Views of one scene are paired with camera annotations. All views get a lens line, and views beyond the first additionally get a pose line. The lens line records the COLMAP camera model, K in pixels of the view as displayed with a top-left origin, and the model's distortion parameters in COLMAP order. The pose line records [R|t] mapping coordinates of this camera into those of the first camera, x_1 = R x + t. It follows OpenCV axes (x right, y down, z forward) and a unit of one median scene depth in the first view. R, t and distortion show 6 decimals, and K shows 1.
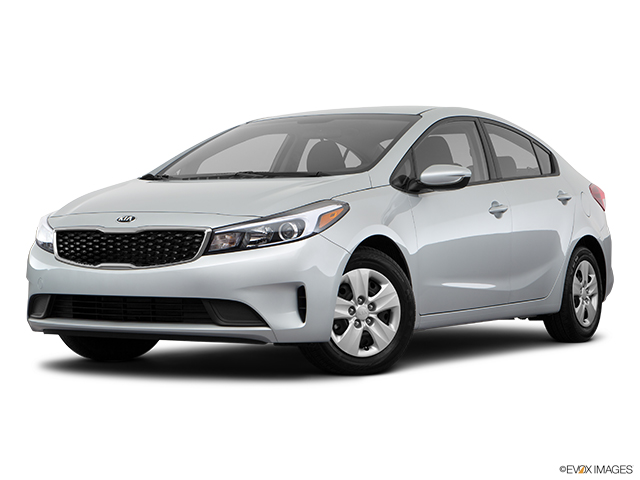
lens RADIAL K [[1278.6, 0, 318.2], [0, 1278.6, 240.8], [0, 0, 1]] dist [0.093580, 0.000000]
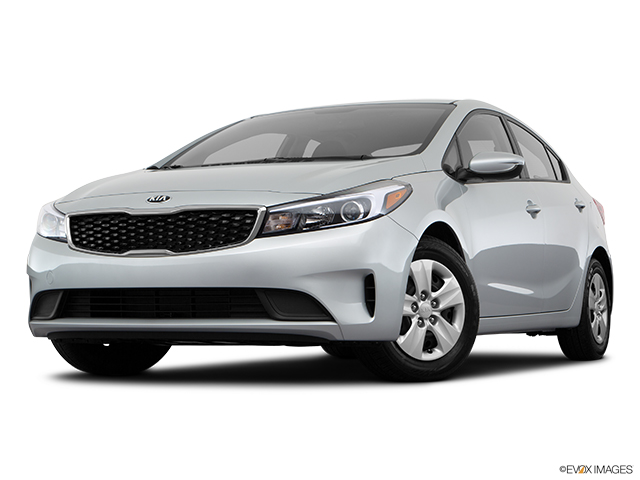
lens RADIAL K [[1225.2, 0, 318.4], [0, 1225.2, 239.2], [0, 0, 1]] dist [-0.004143, 0.000000]
pose [[0.995287, 0.002722, 0.096934, -0.118095], [0.002147, 0.998742, -0.050092, 0.049043], [-0.096949, 0.050064, 0.994029, 0.170229]]
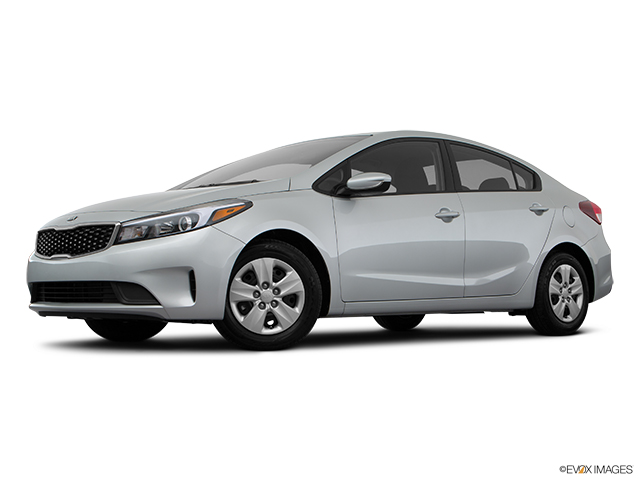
lens RADIAL K [[904.9, 0, 320.0], [0, 904.9, 240.7], [0, 0, 1]] dist [0.038756, 0.000000]
pose [[0.965664, -0.019263, -0.259079, 0.289379], [0.006629, 0.998750, -0.049550, 0.046271], [0.259710, 0.046131, 0.964584, 0.220068]]
